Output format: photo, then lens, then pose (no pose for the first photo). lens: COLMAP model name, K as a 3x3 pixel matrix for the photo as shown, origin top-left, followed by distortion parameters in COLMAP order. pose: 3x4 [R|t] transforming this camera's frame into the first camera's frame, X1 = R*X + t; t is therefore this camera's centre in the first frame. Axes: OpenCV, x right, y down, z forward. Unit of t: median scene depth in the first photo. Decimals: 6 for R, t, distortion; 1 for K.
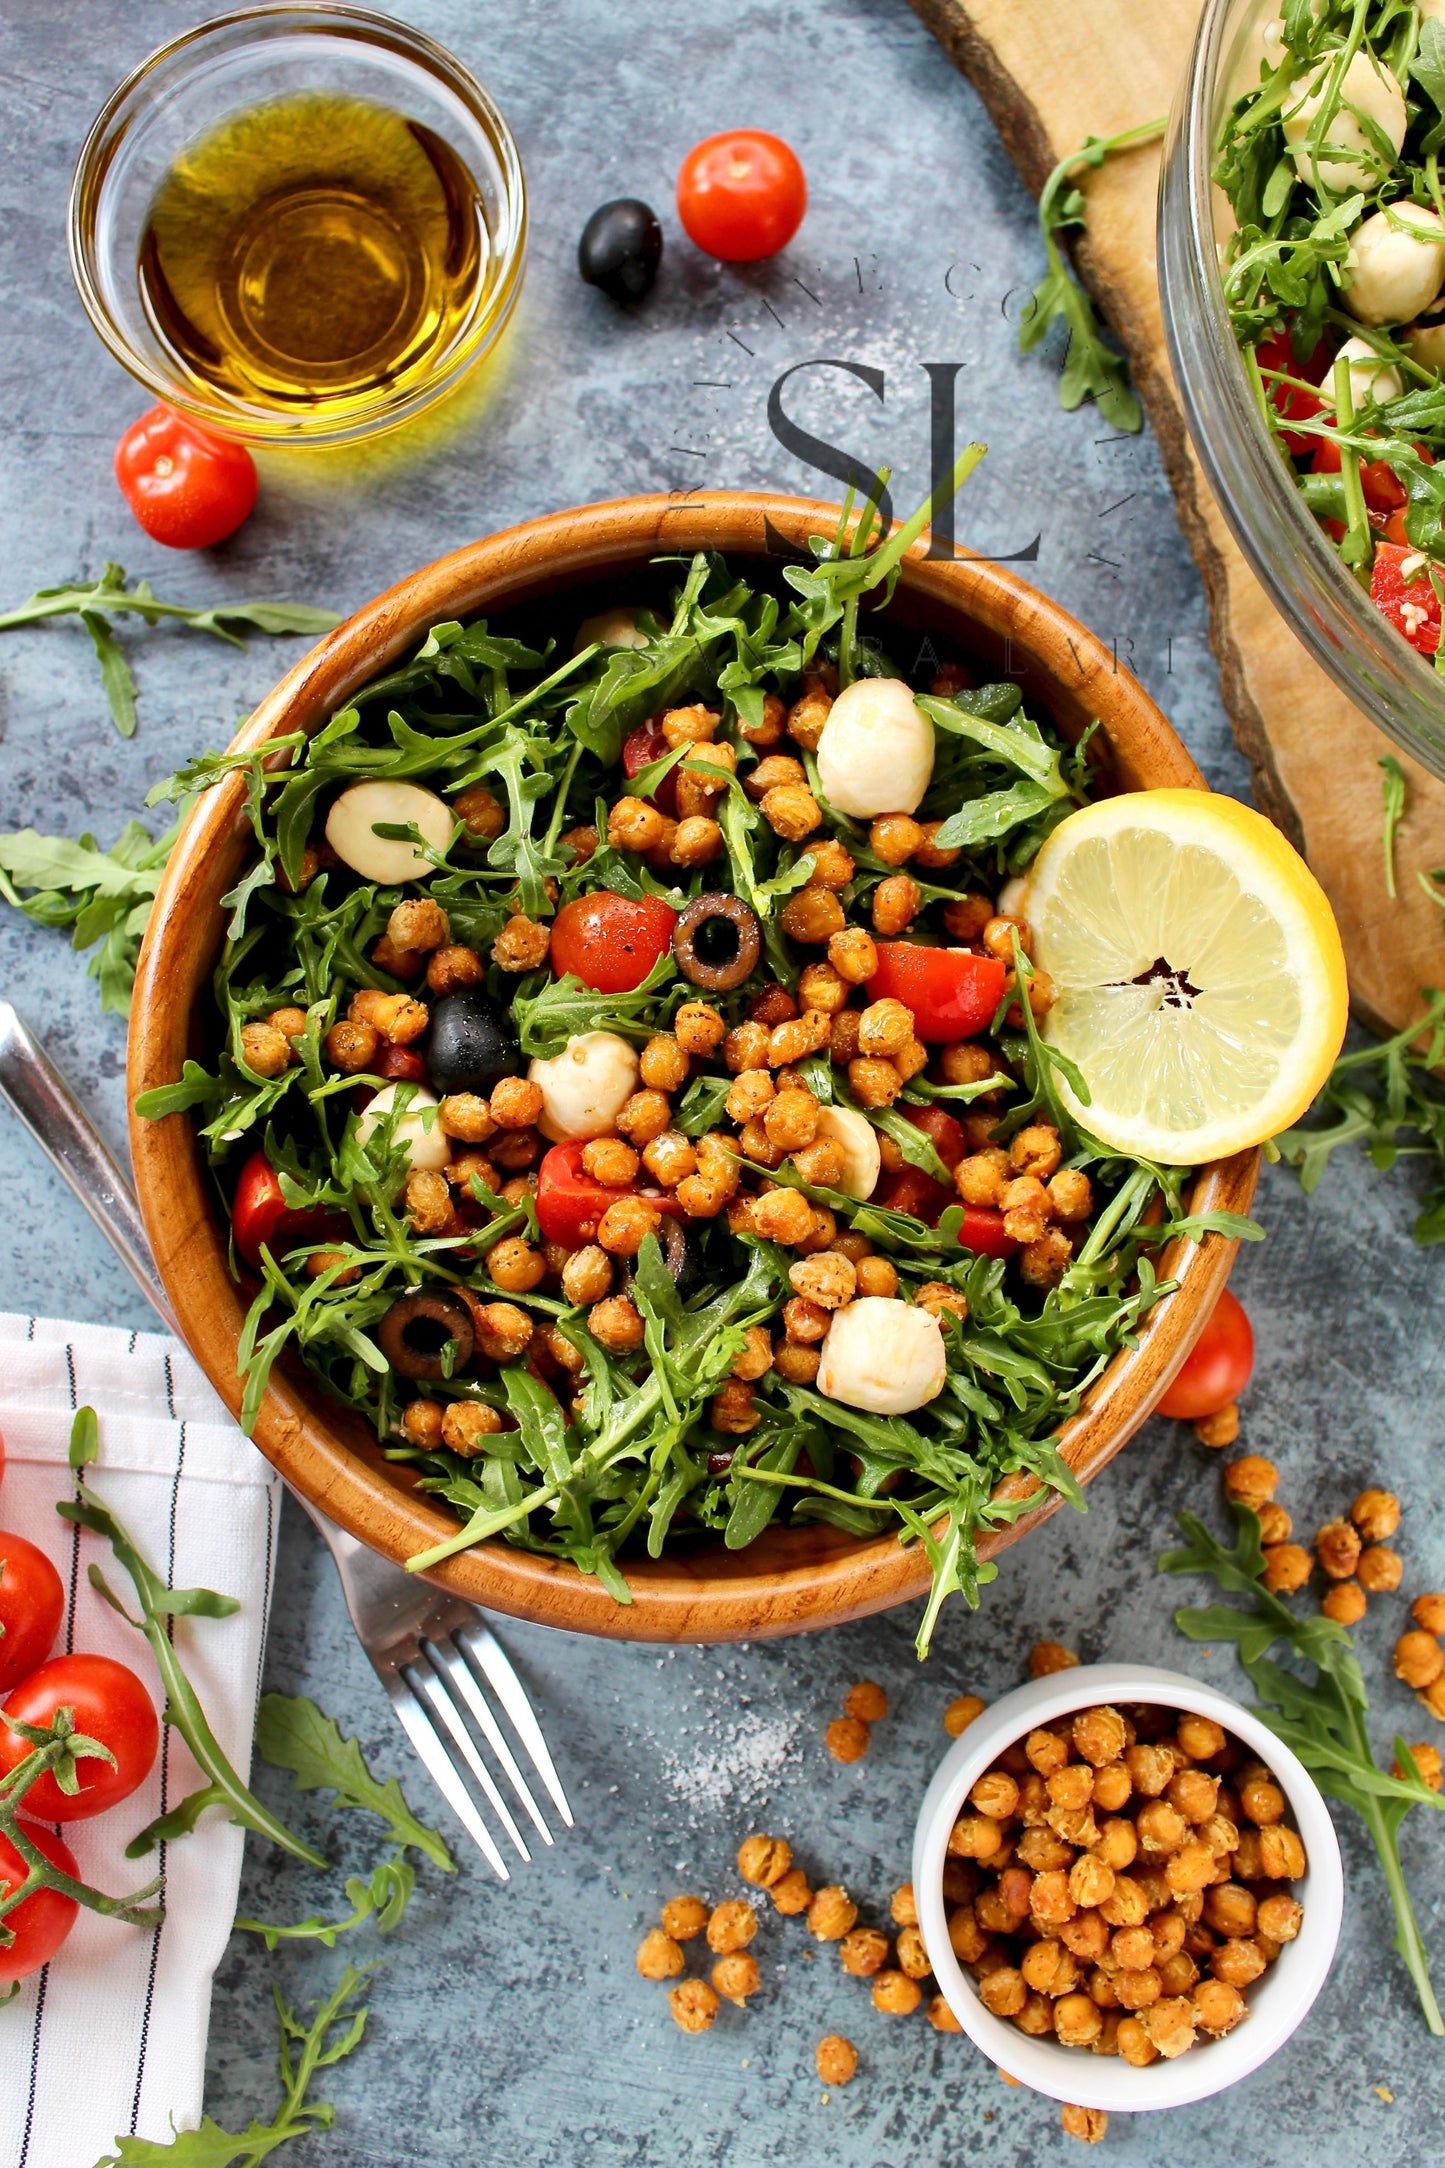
lens RADIAL K [[2152.9, 0, 722.8], [0, 2152.9, 1039.4], [0, 0, 1]] dist [-0.088672, 0.007928]
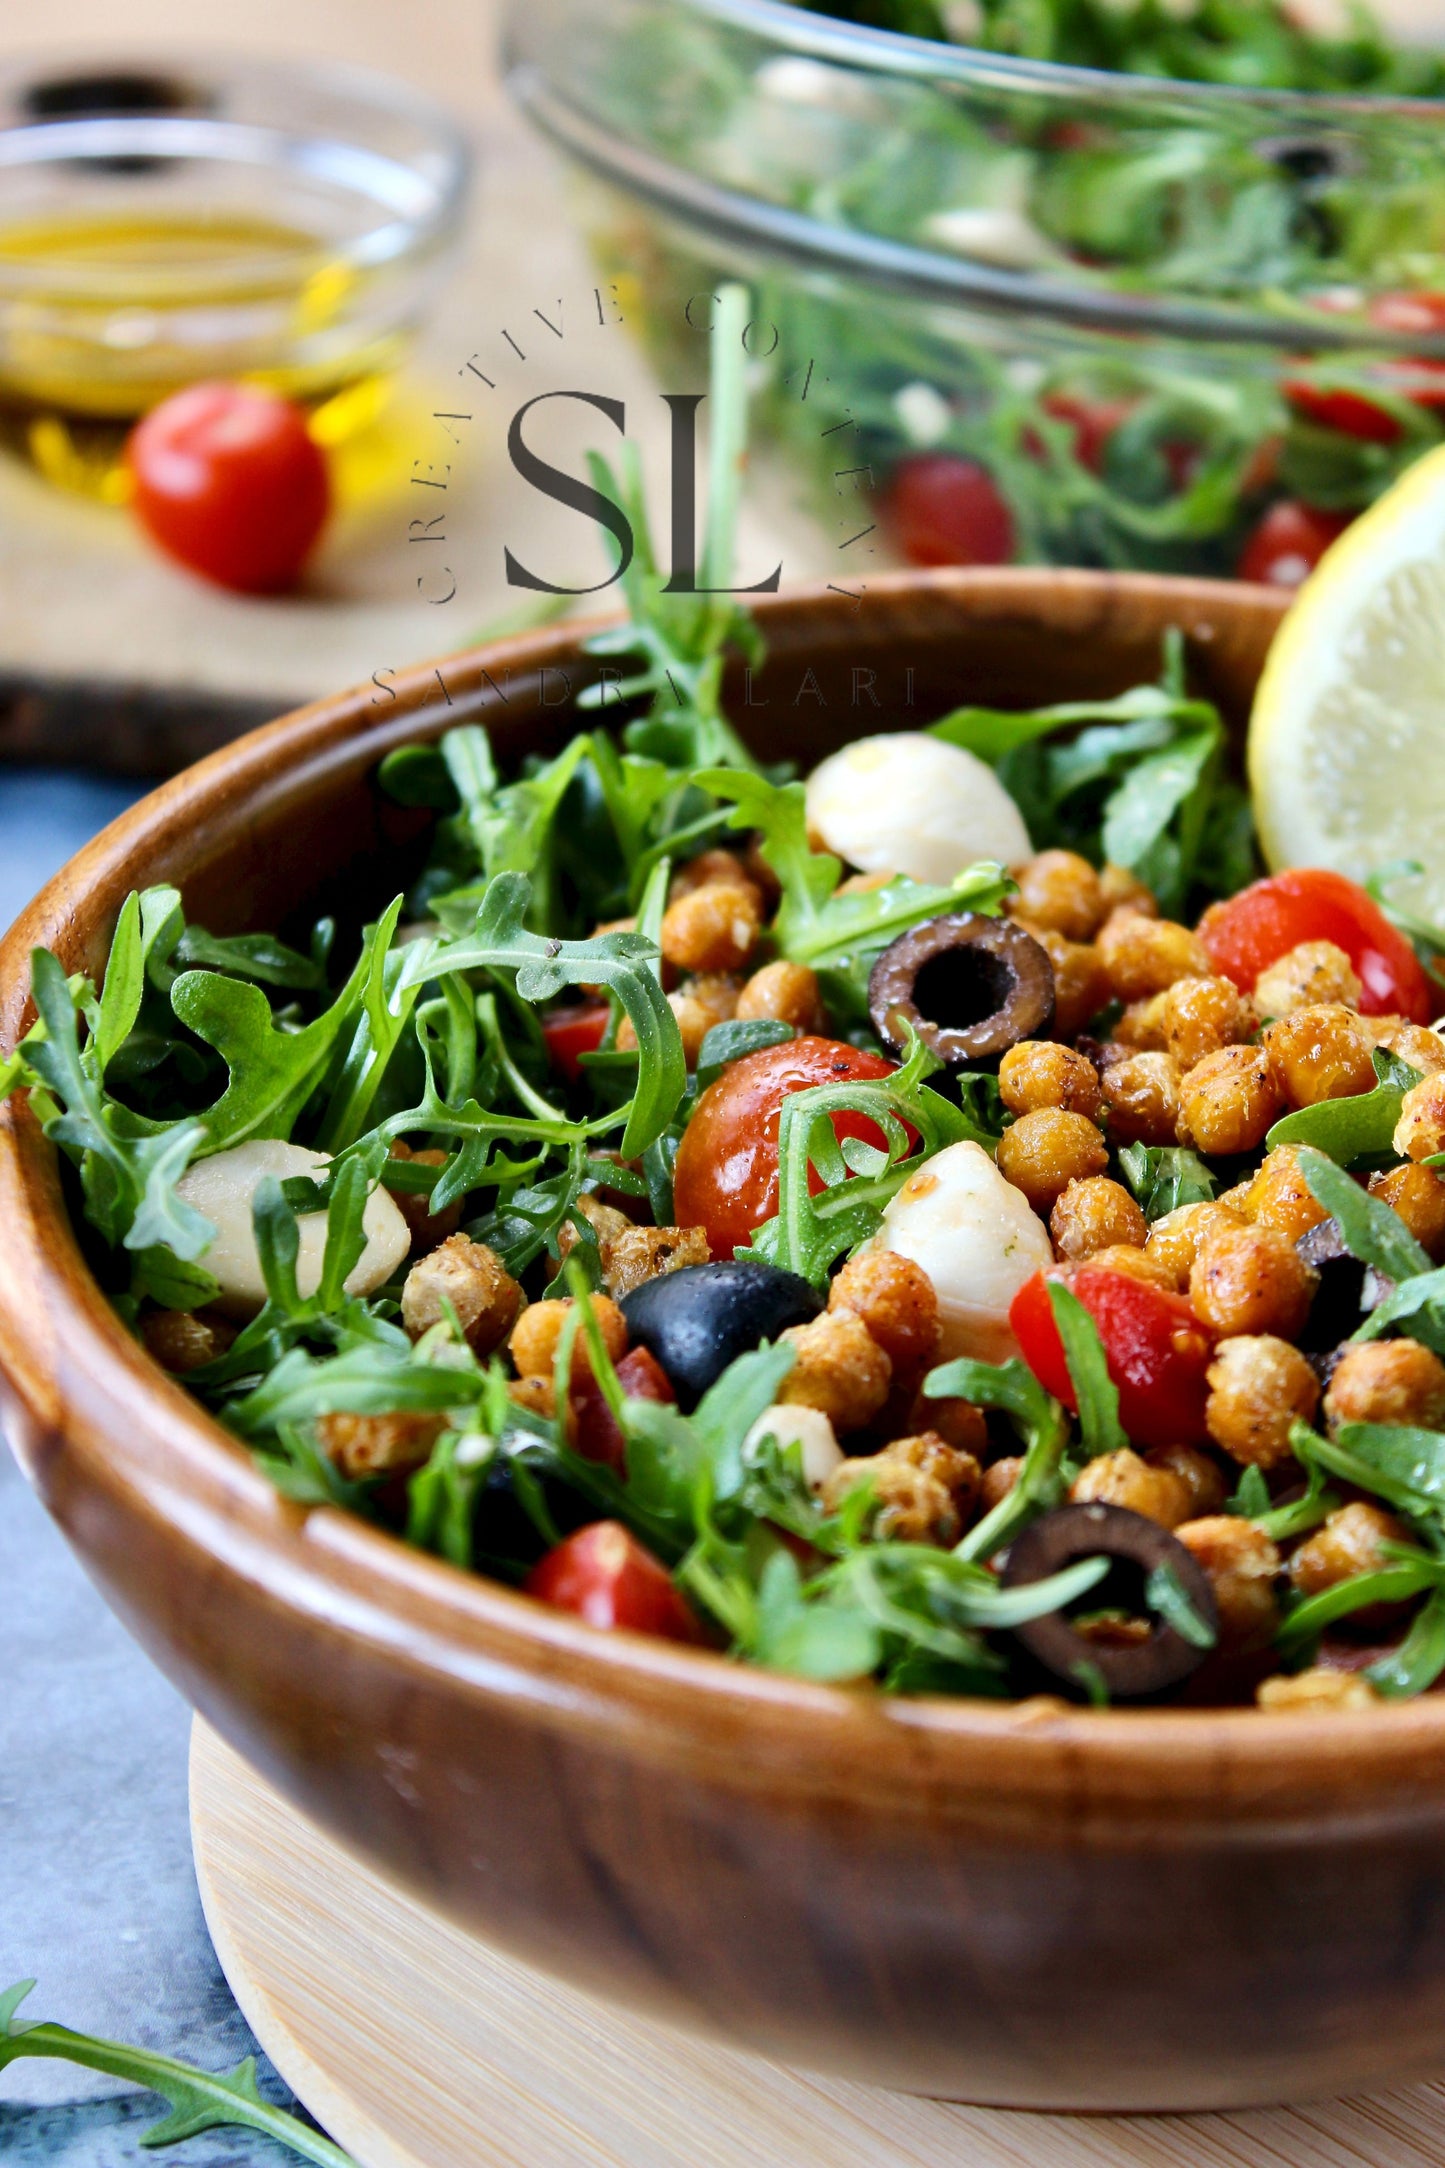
lens RADIAL K [[4982.3, 0, 722.5], [0, 4982.3, 1084.0], [0, 0, 1]] dist [0.094213, 0.379743]
pose [[0.748004, -0.338200, 0.571062, -0.705746], [0.662142, 0.439087, -0.607265, 0.625744], [-0.045369, 0.832360, 0.552375, 0.357745]]
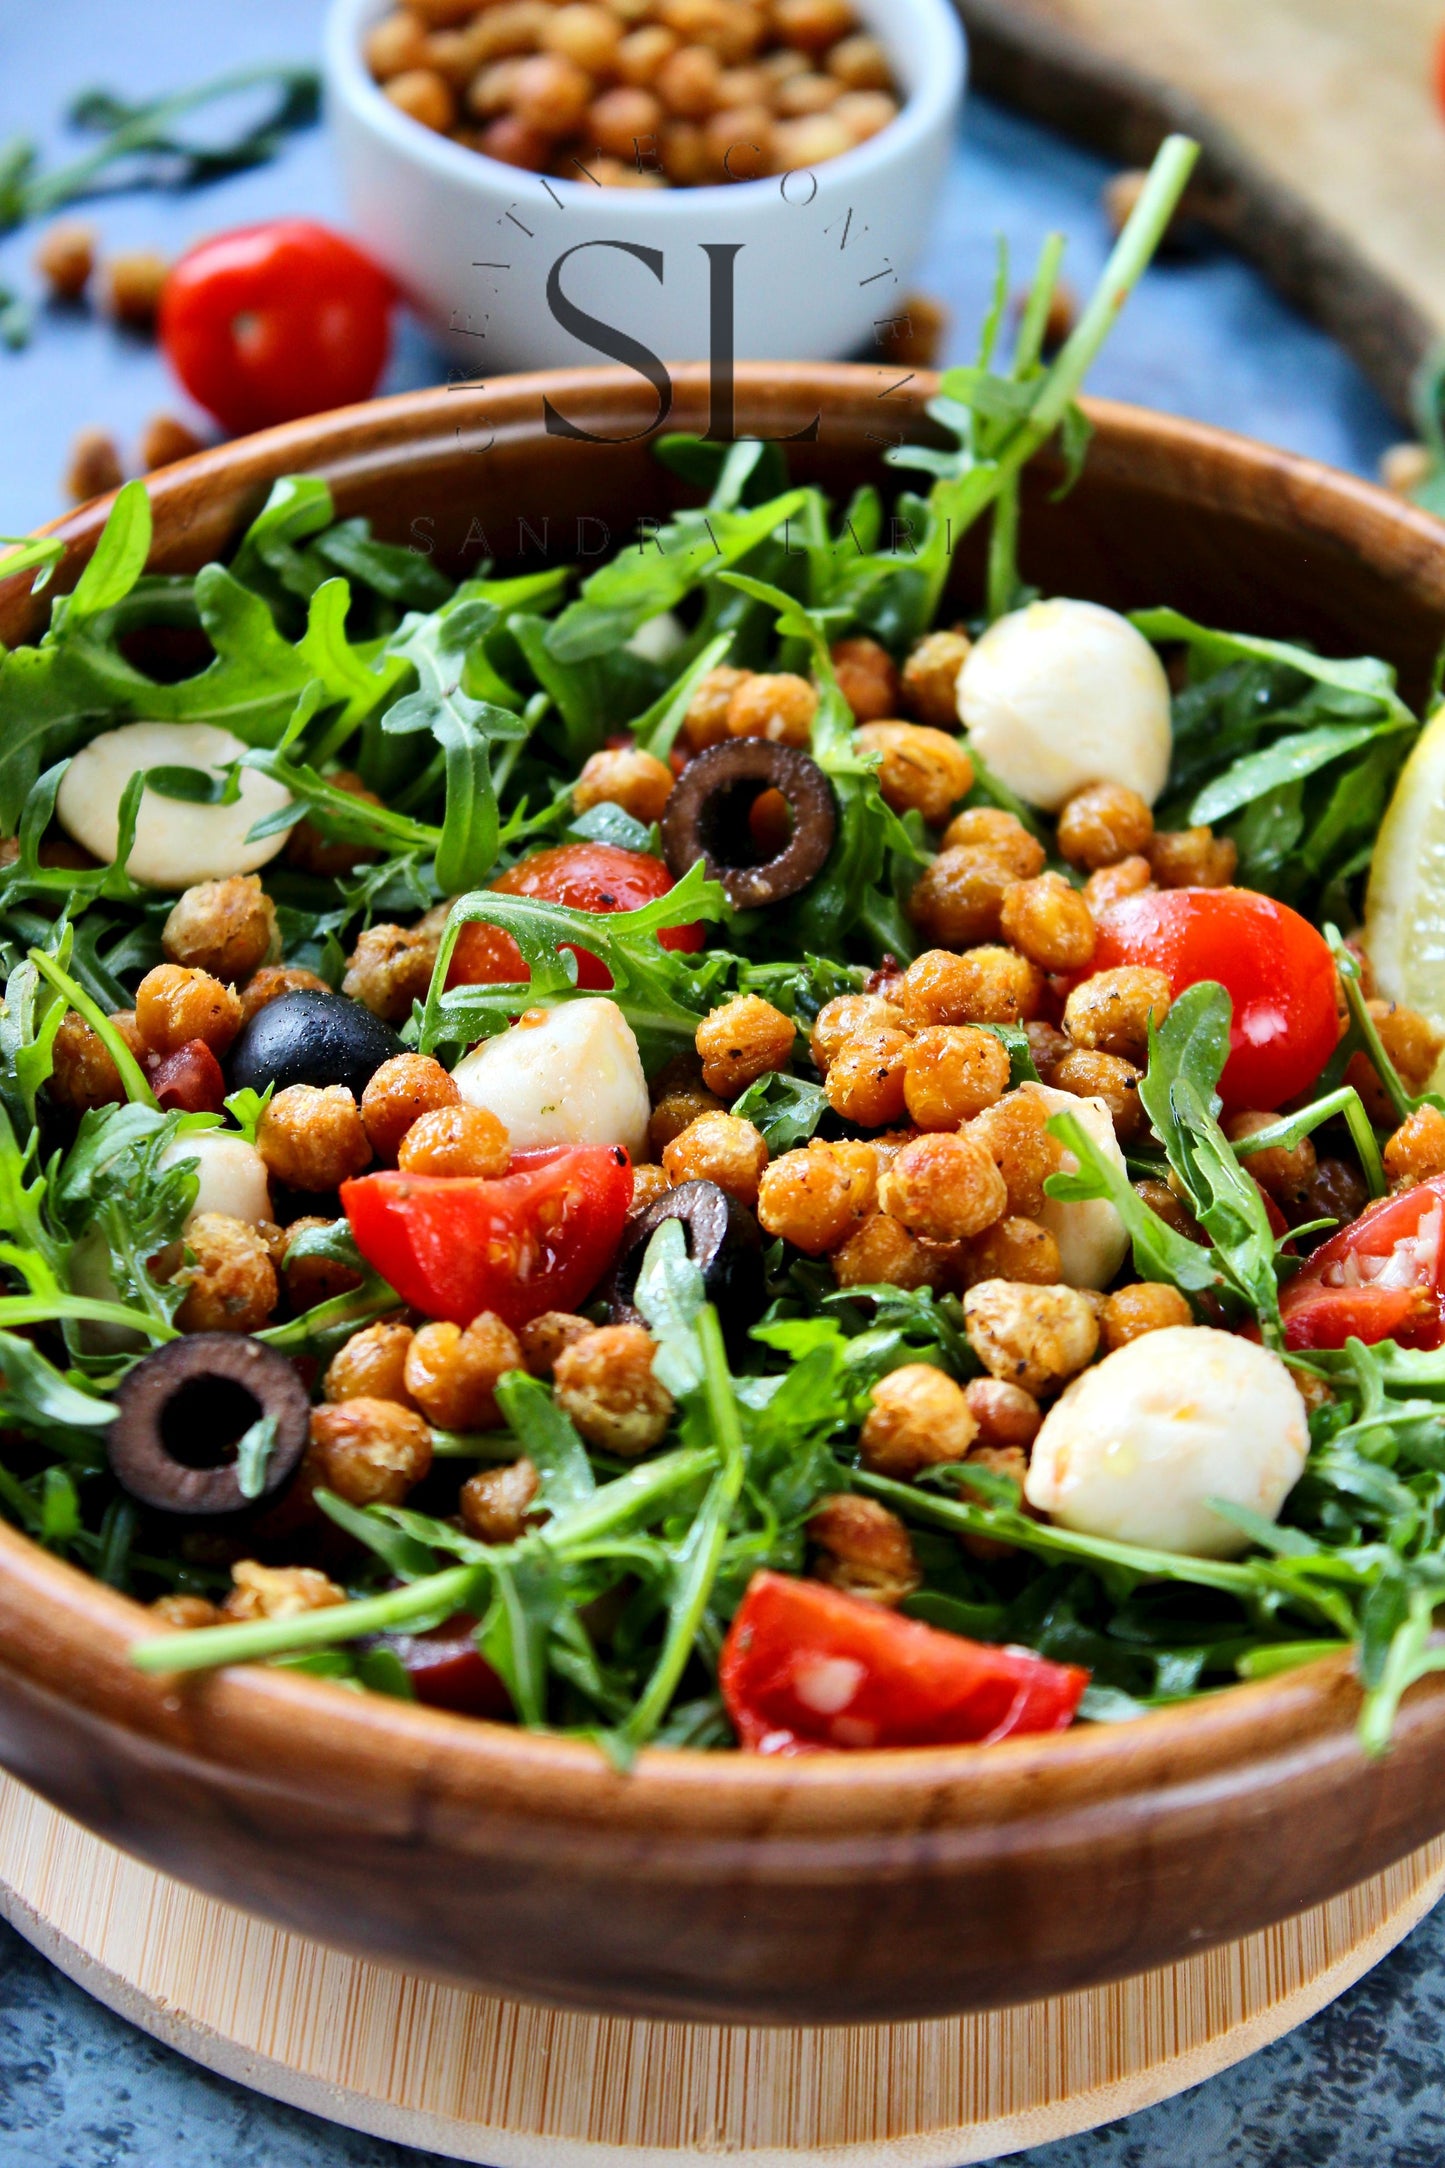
lens RADIAL K [[4982.3, 0, 722.5], [0, 4982.3, 1084.0], [0, 0, 1]] dist [0.094213, 0.379743]
pose [[0.999418, -0.001571, 0.034072, -0.060831], [0.024926, 0.715516, -0.698151, 0.834520], [-0.023282, 0.698594, 0.715139, 0.146543]]
